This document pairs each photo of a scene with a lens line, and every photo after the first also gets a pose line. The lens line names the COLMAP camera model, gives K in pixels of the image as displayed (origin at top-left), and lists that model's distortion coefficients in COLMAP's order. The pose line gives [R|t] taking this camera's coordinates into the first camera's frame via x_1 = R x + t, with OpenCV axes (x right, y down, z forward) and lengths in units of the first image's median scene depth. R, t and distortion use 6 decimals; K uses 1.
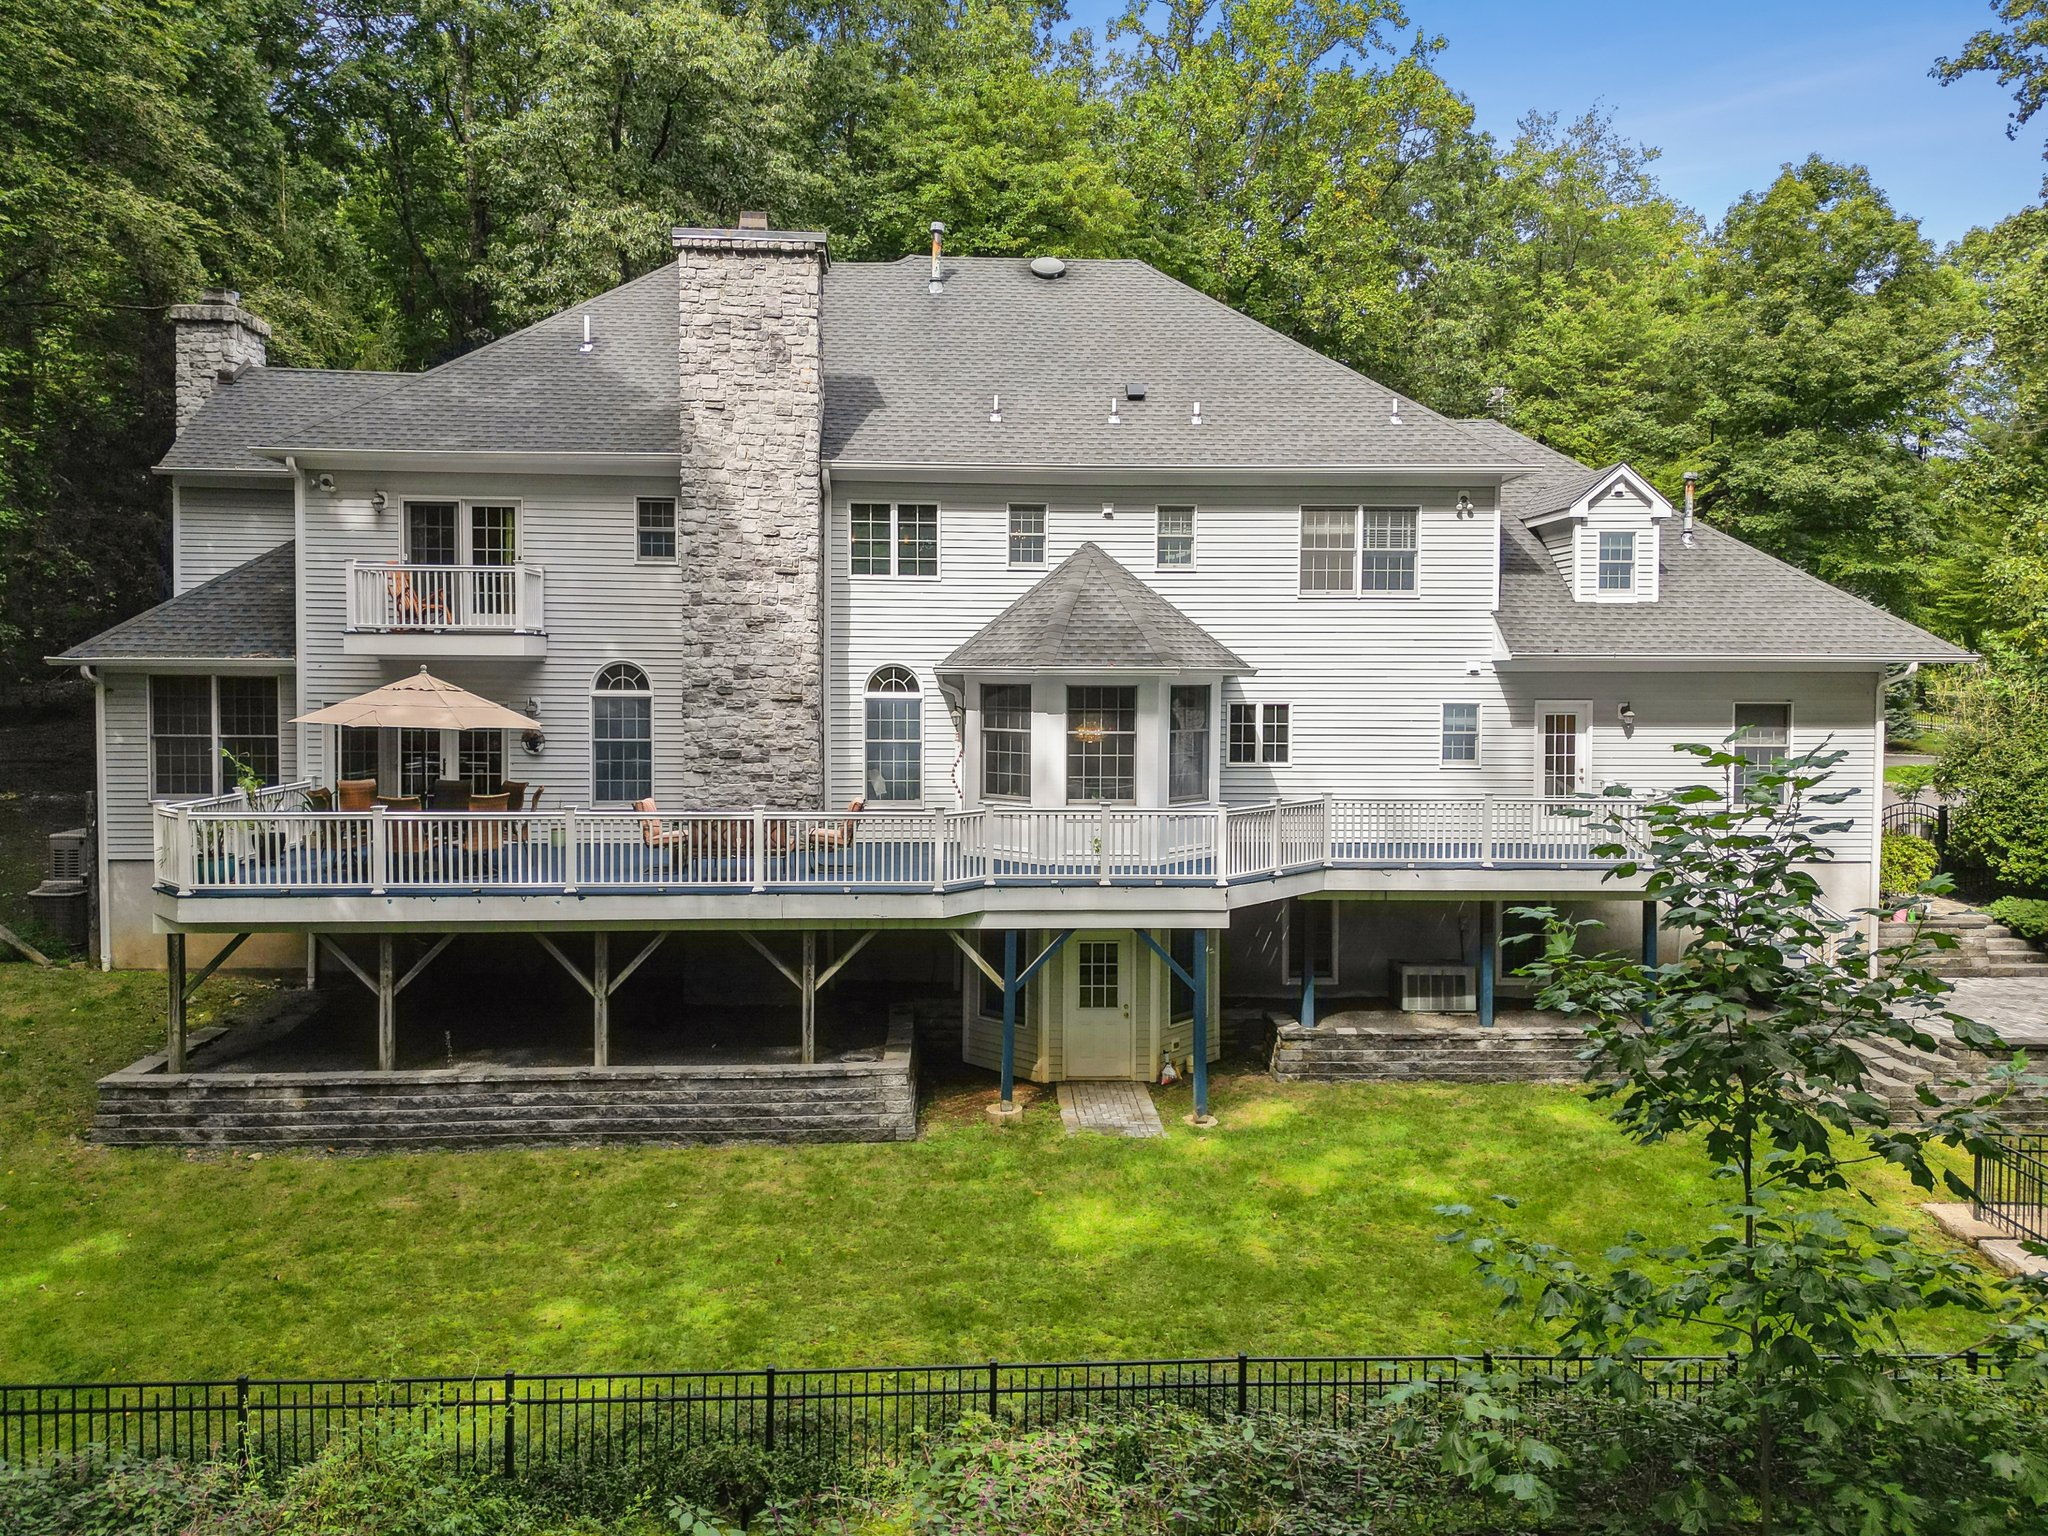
lens RADIAL K [[1425.9, 0, 1022.8], [0, 1425.9, 758.9], [0, 0, 1]] dist [0.031749, -0.023620]
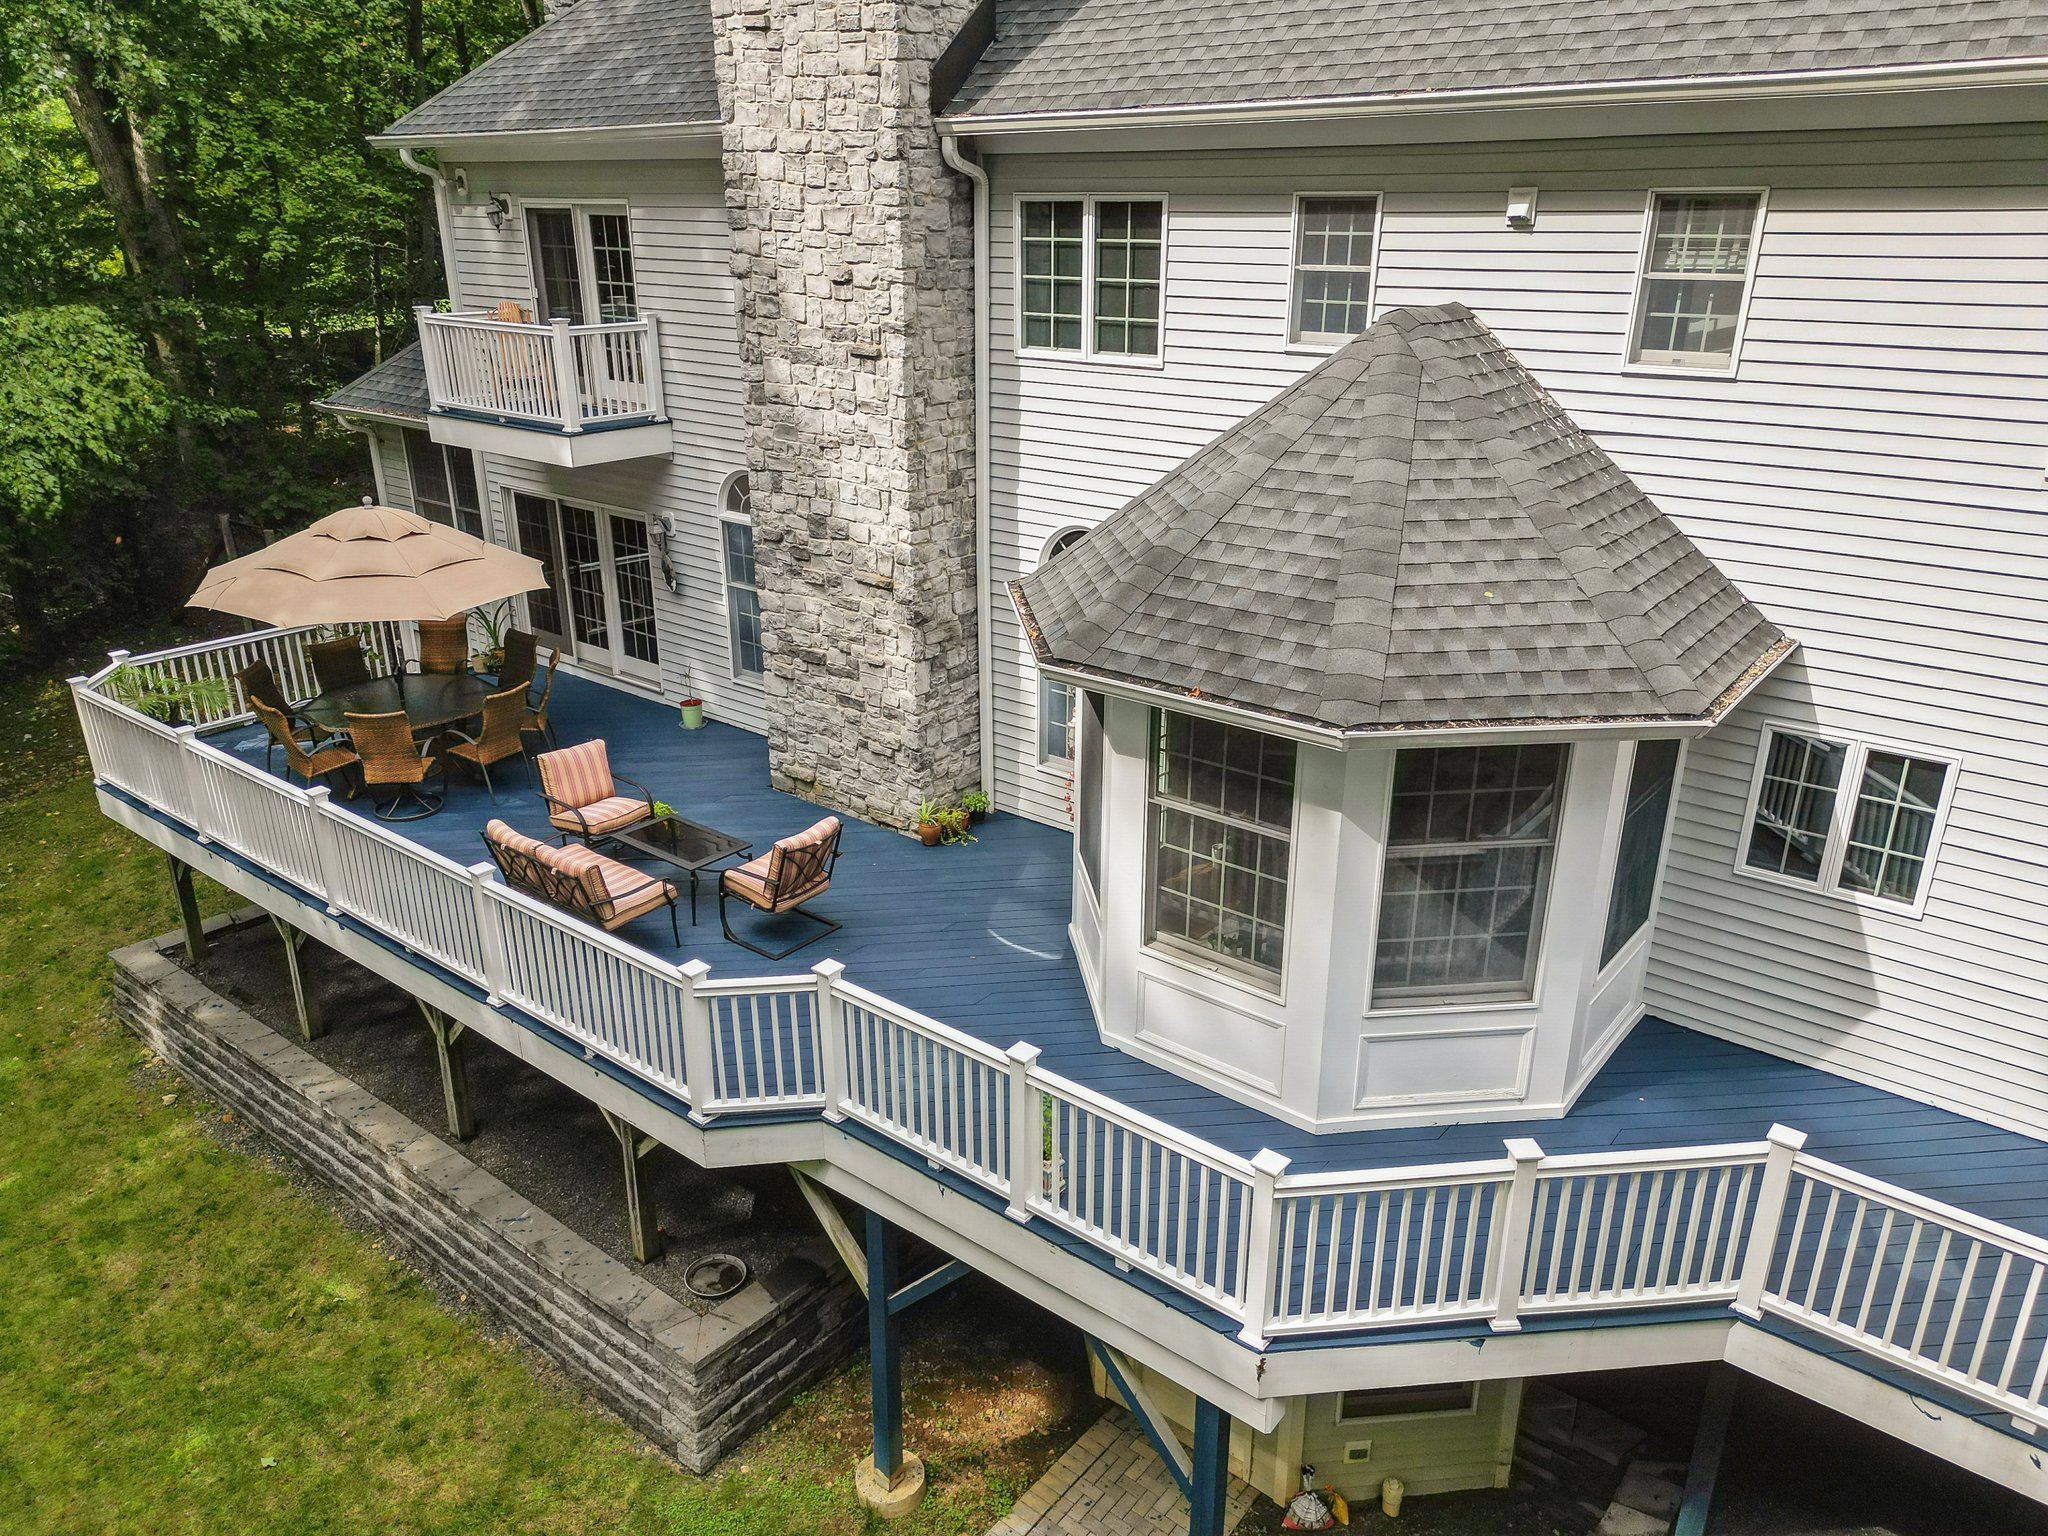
lens RADIAL K [[1425.9, 0, 1023.3], [0, 1425.9, 786.9], [0, 0, 1]] dist [0.031749, -0.023620]
pose [[0.739205, 0.247739, -0.626260, 0.249655], [-0.033792, 0.942358, 0.332897, -0.151610], [0.672632, -0.224916, 0.704967, 0.592786]]
